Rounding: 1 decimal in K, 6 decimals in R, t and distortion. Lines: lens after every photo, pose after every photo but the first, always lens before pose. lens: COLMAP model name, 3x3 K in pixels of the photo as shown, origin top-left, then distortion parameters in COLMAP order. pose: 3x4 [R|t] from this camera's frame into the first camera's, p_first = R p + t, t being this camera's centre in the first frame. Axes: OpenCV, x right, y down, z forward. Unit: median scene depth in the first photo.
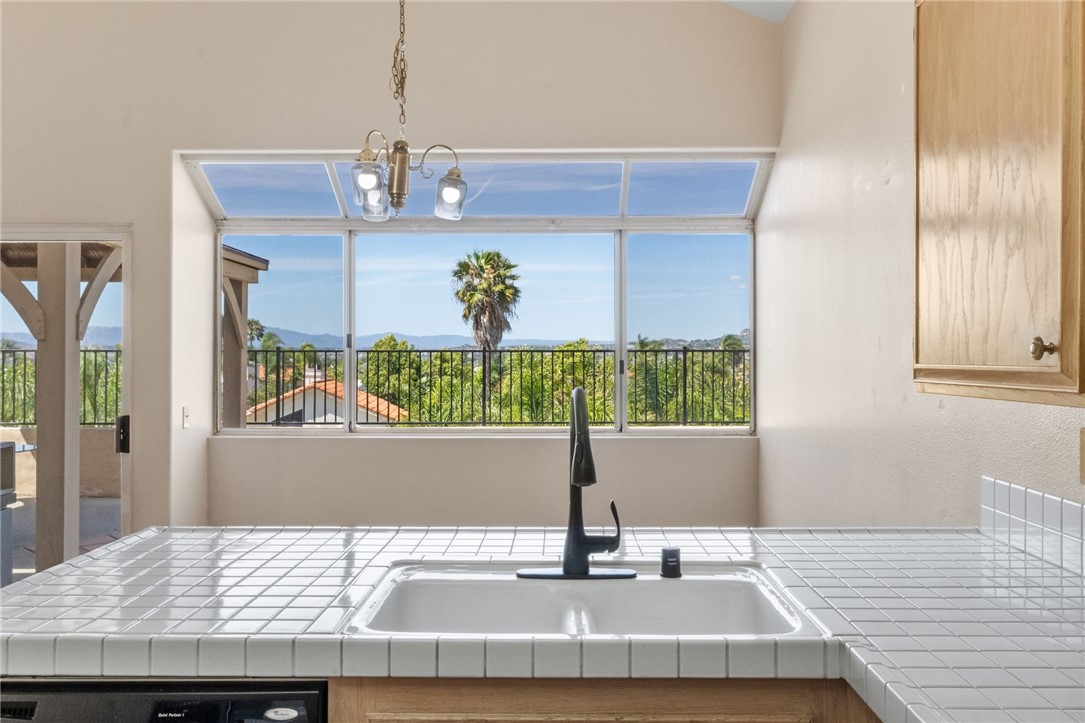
lens RADIAL K [[896.8, 0, 542.5], [0, 896.8, 361.5], [0, 0, 1]] dist [-0.005355, 0.001479]
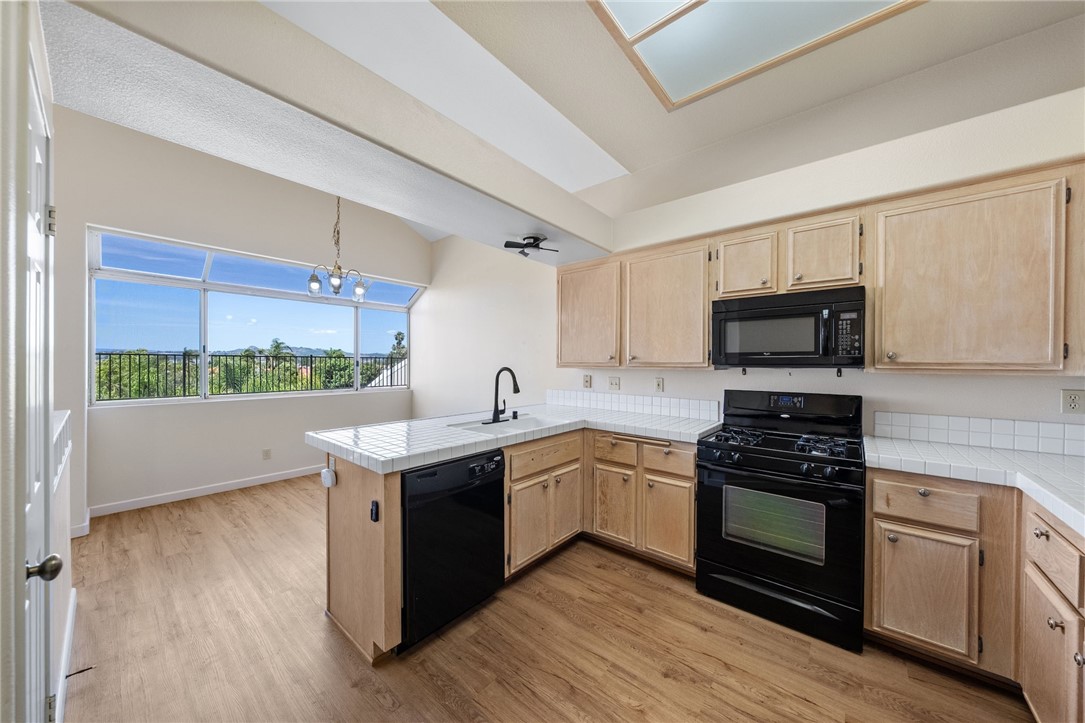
lens RADIAL K [[375.1, 0, 545.5], [0, 375.1, 365.1], [0, 0, 1]] dist [0.000393, -0.000001]
pose [[0.628786, -0.001566, 0.777577, -0.444143], [-0.002334, 0.999990, 0.003901, 0.006772], [-0.777575, -0.004267, 0.628775, -0.025435]]
